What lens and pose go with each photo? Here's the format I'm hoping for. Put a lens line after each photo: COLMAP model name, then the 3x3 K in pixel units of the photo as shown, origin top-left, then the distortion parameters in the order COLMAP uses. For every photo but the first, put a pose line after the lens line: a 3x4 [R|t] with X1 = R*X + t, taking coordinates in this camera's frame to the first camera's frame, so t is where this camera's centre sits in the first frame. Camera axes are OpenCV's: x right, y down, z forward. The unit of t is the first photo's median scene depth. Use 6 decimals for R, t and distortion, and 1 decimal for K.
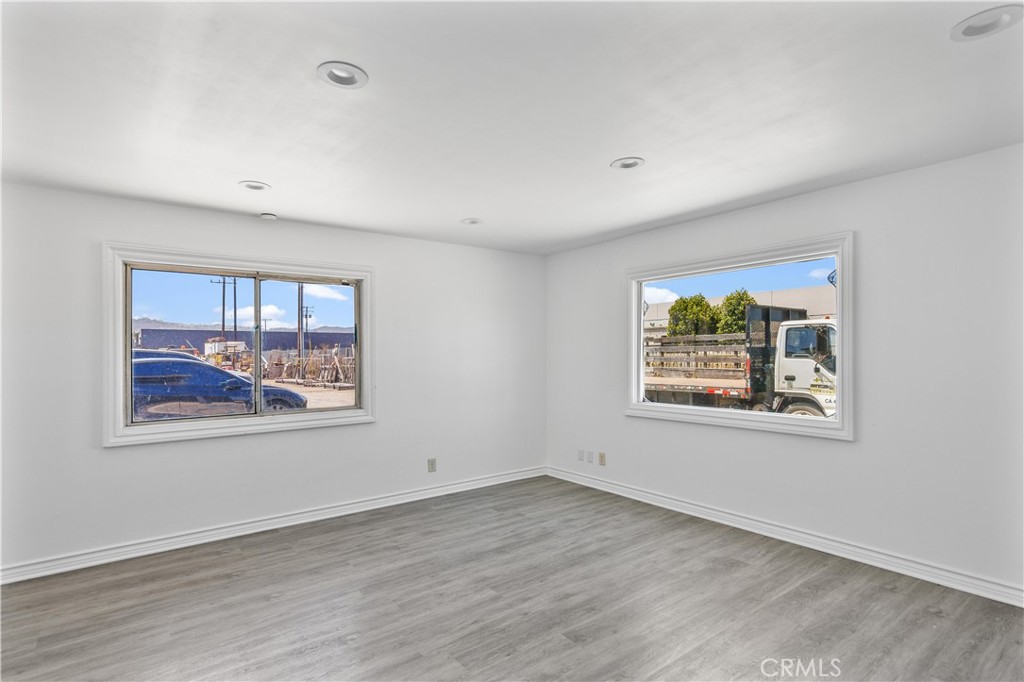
lens RADIAL K [[525.8, 0, 512.0], [0, 525.8, 341.0], [0, 0, 1]] dist [-0.003048, -0.000494]
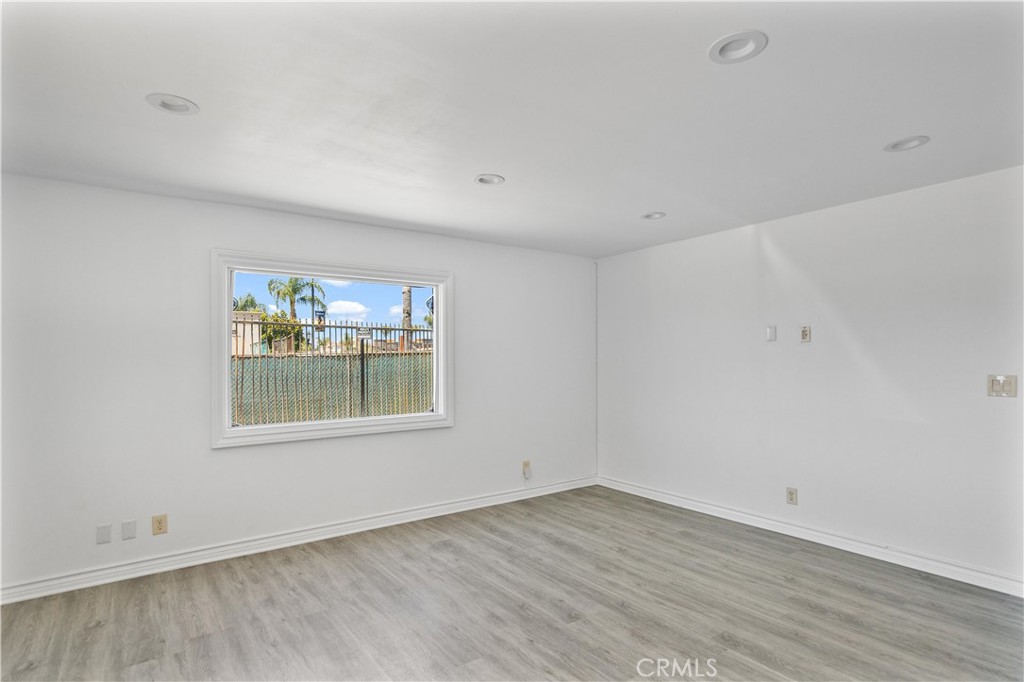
lens RADIAL K [[521.3, 0, 511.2], [0, 521.3, 361.5], [0, 0, 1]] dist [-0.001152, 0.000099]
pose [[0.037519, -0.002572, 0.999293, -0.648983], [-0.010336, 0.999942, 0.002962, 0.007799], [-0.999242, -0.010440, 0.037491, 0.710568]]
